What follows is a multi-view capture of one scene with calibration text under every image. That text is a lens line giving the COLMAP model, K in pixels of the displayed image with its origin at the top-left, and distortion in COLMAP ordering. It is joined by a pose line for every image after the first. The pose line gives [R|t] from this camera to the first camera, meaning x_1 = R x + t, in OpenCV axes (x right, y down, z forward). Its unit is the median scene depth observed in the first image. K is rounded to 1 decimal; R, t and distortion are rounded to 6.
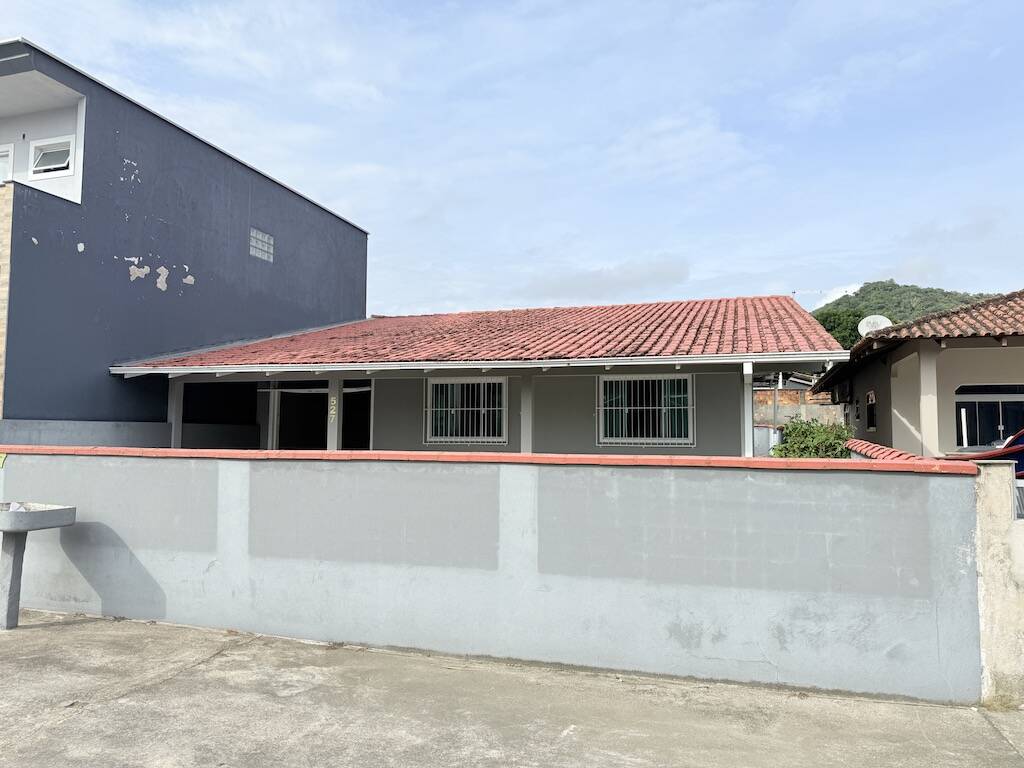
lens RADIAL K [[720.7, 0, 502.7], [0, 720.7, 382.5], [0, 0, 1]] dist [0.050390, -0.063071]
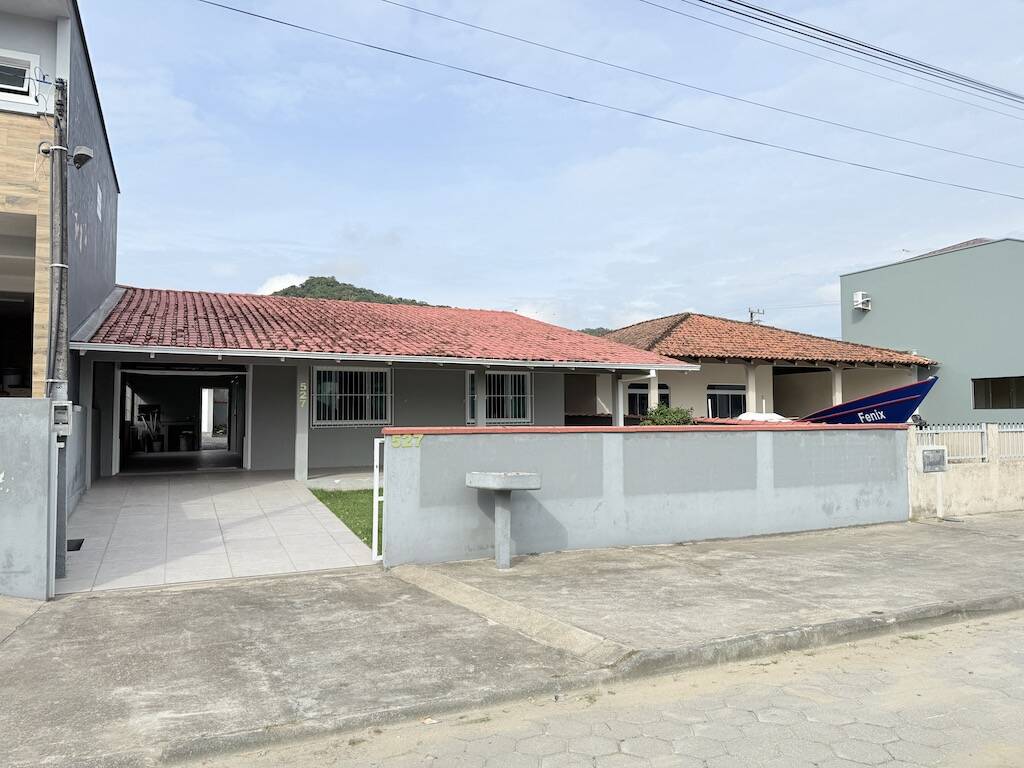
lens RADIAL K [[720.7, 0, 514.0], [0, 720.7, 380.1], [0, 0, 1]] dist [0.050390, -0.063071]
pose [[0.738919, 0.025527, 0.673310, -0.801668], [-0.038526, 0.999248, 0.004395, -0.000124], [-0.672692, -0.029187, 0.739347, 0.027077]]
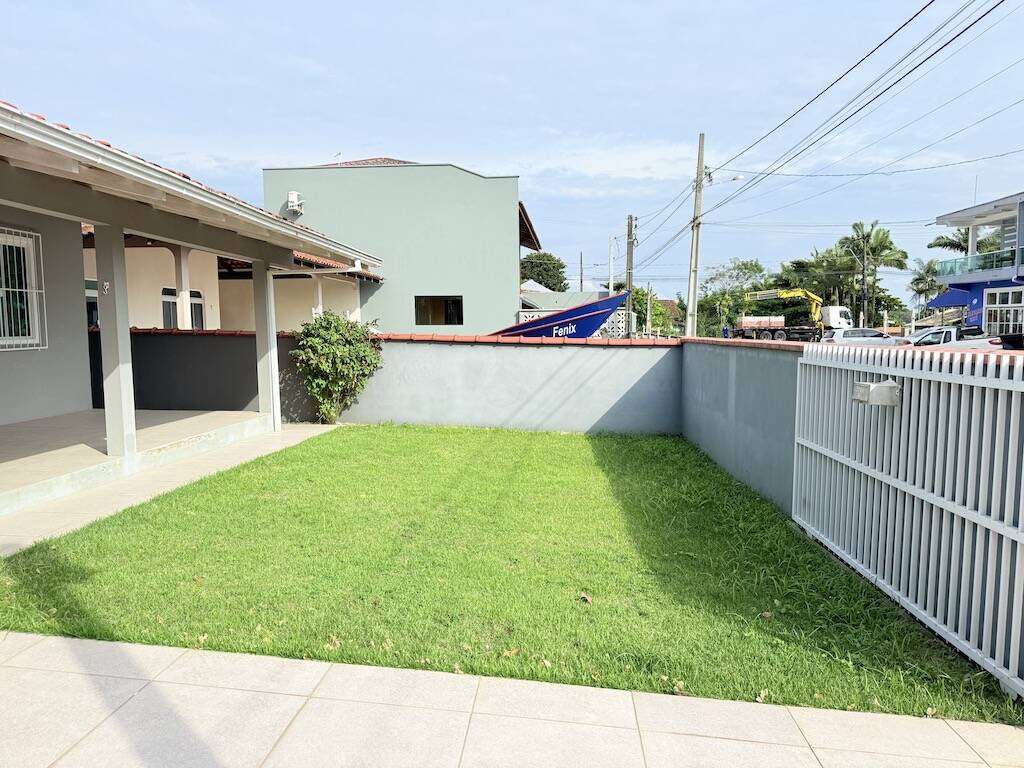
lens RADIAL K [[720.7, 0, 520.6], [0, 720.7, 388.3], [0, 0, 1]] dist [0.050390, -0.063071]
pose [[-0.239515, -0.082792, 0.967356, -0.612495], [-0.062639, 0.995599, 0.069700, 0.058251], [-0.968870, -0.043900, -0.243647, 0.860957]]
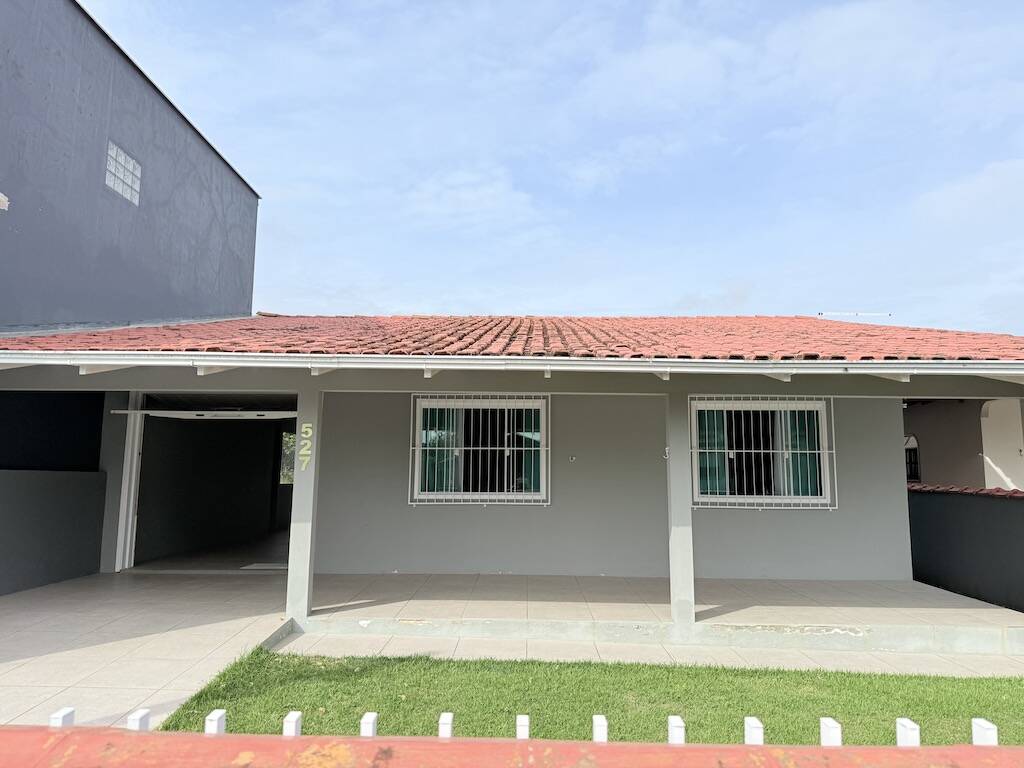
lens RADIAL K [[720.7, 0, 496.8], [0, 720.7, 372.4], [0, 0, 1]] dist [0.050390, -0.063071]
pose [[0.961757, 0.043192, 0.270477, -0.277550], [-0.024388, 0.997070, -0.072500, 0.020214], [-0.272816, 0.063131, 0.959993, 0.494878]]
